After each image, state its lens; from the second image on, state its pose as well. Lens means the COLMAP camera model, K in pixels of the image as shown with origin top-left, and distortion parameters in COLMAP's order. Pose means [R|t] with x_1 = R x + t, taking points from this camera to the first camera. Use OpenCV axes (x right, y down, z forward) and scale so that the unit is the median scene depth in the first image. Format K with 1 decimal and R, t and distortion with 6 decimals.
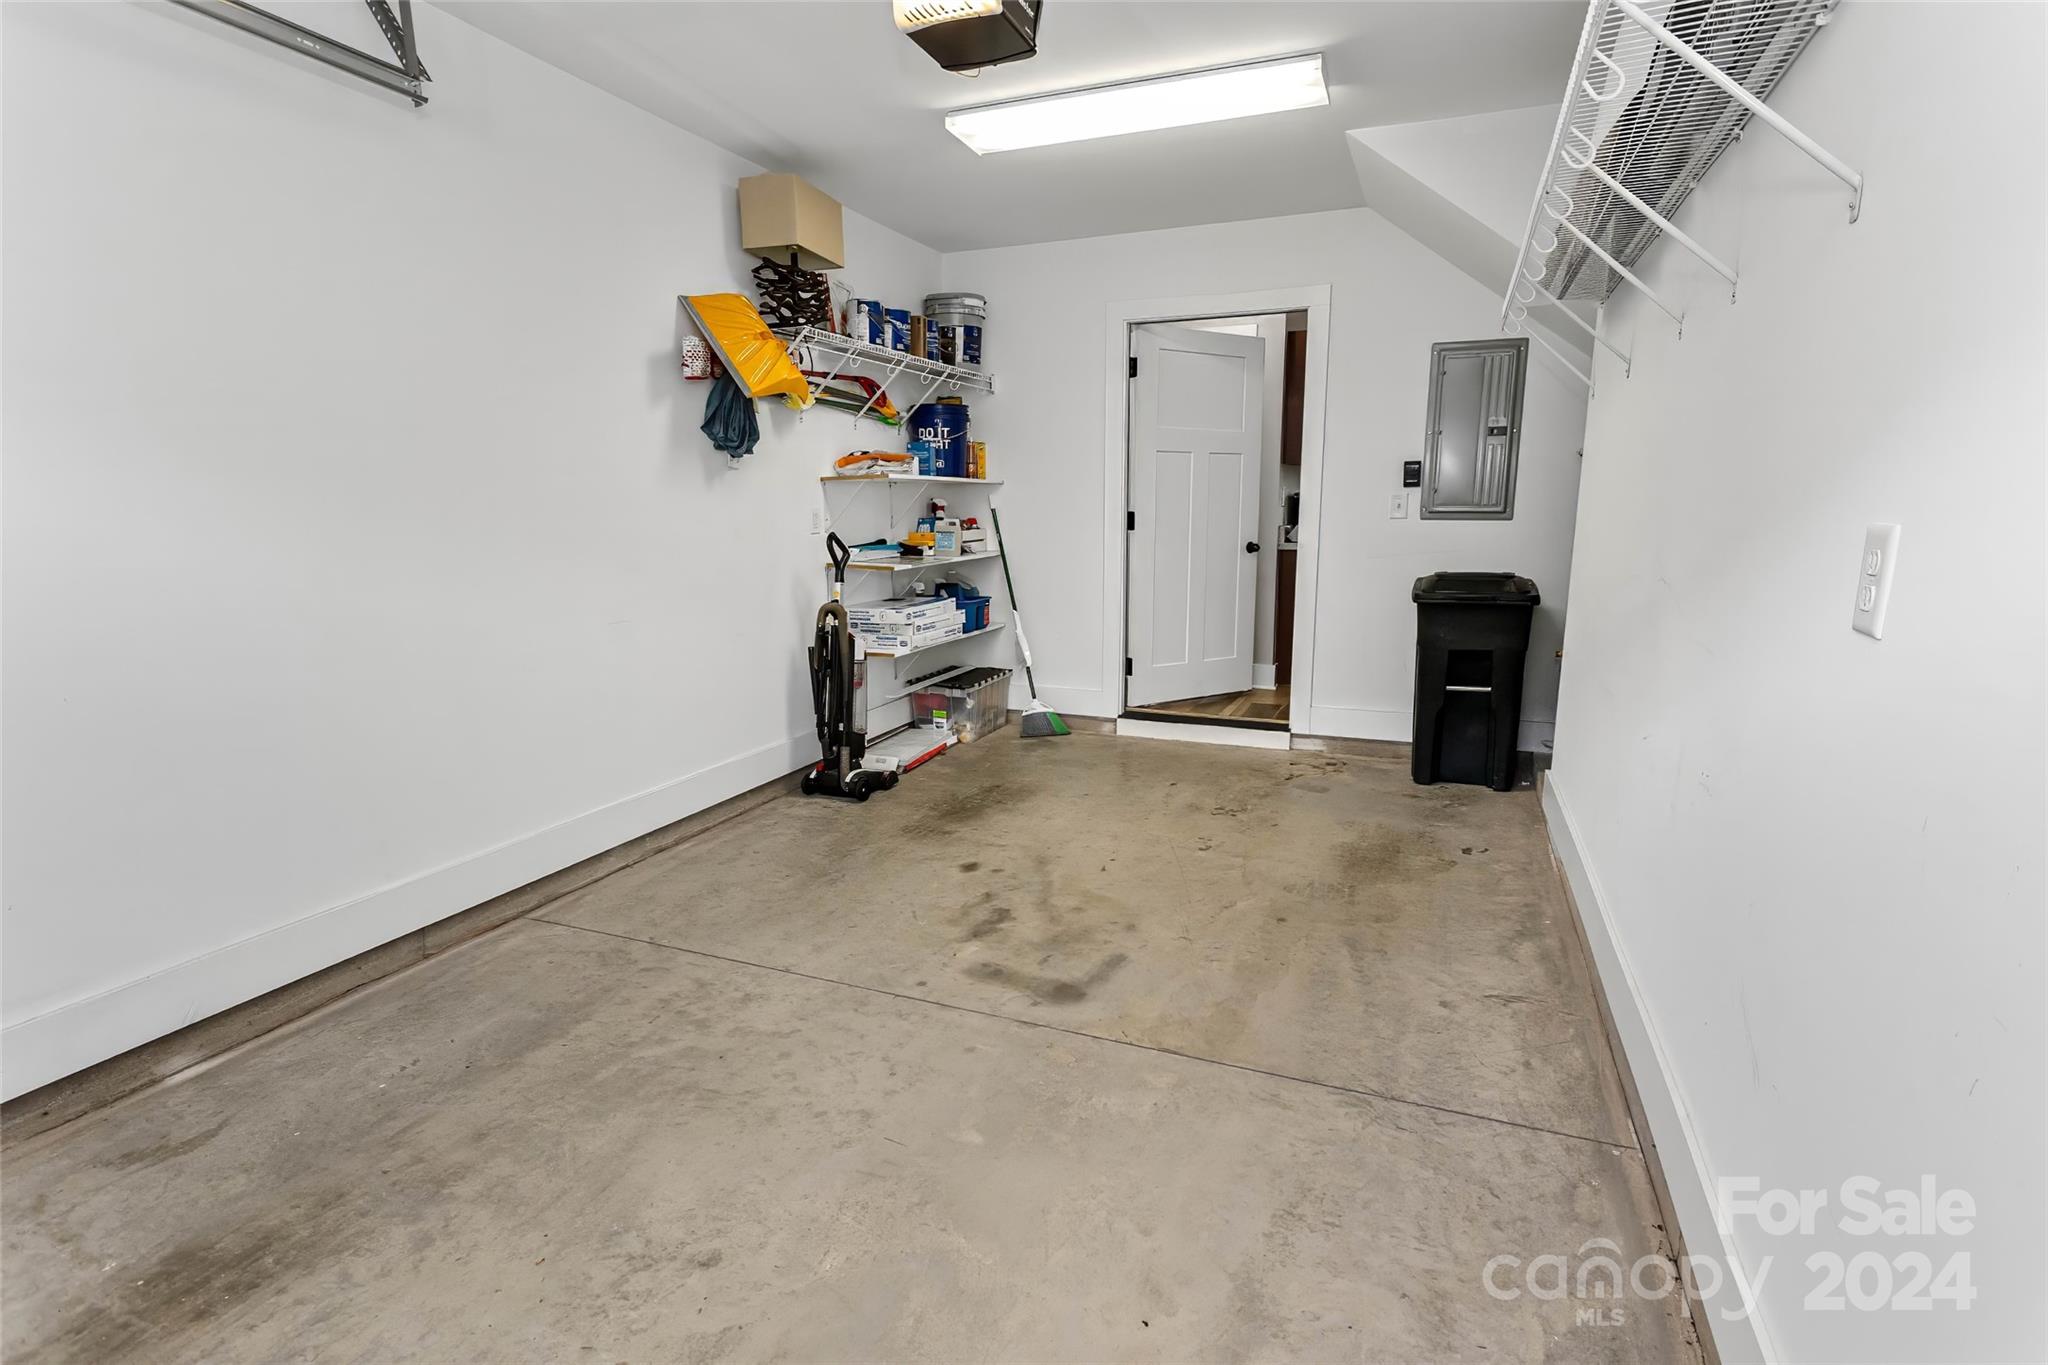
lens RADIAL K [[981.4, 0, 1032.1], [0, 981.4, 685.1], [0, 0, 1]] dist [0.002123, 0.000785]
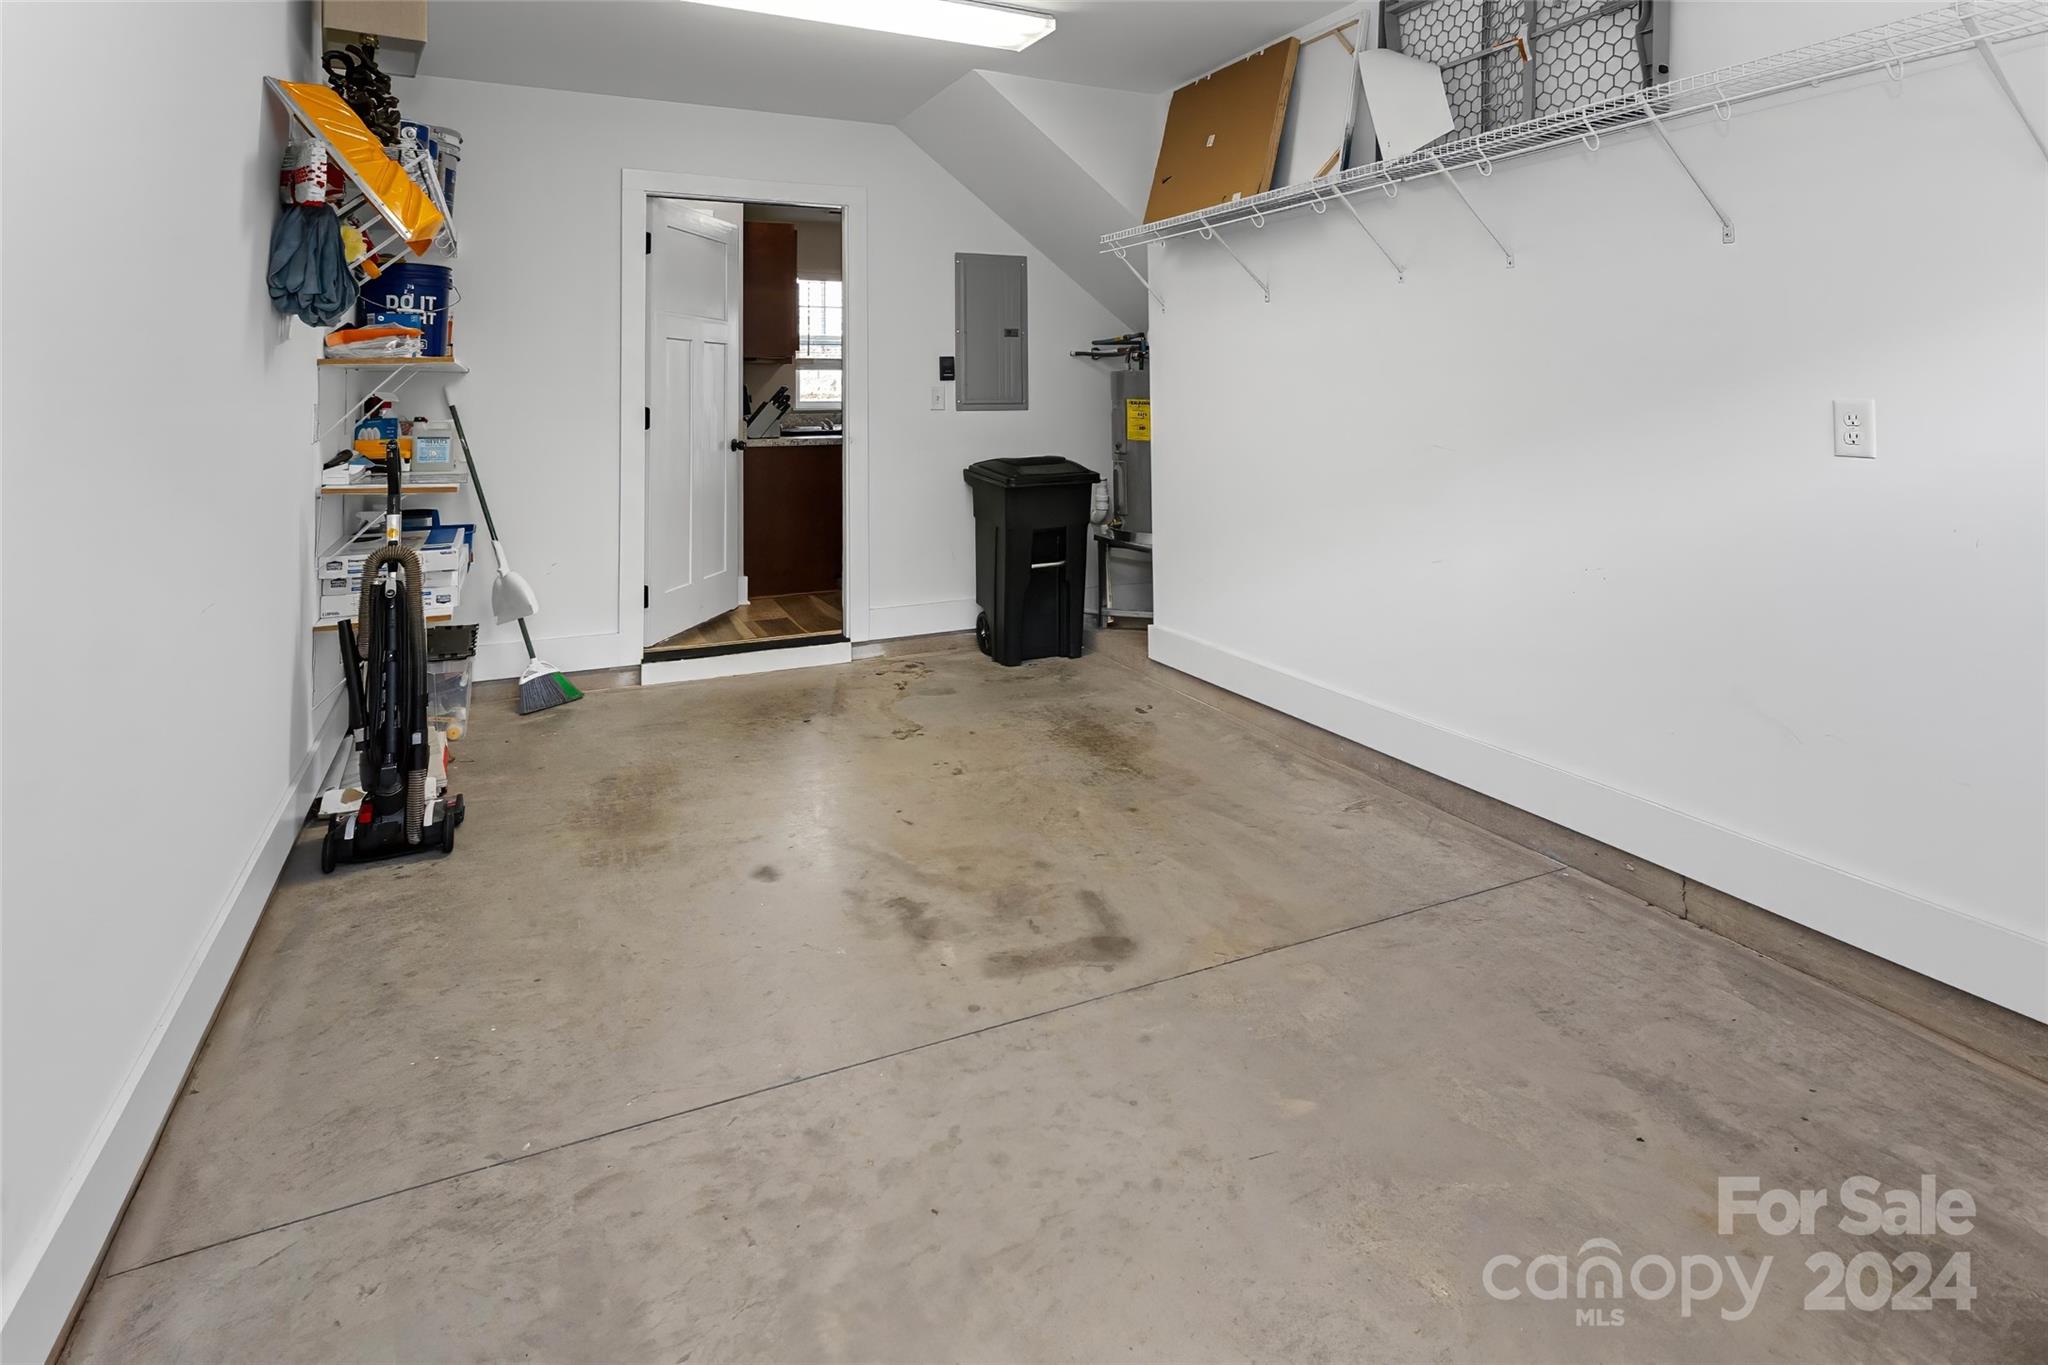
lens RADIAL K [[1048.0, 0, 1094.5], [0, 1048.0, 332.7], [0, 0, 1]] dist [0.003636, 0.000086]
pose [[0.679634, 0.041399, 0.732382, -0.341573], [0.138338, 0.973258, -0.183390, -0.023900], [-0.720389, 0.225954, 0.655732, 0.138992]]
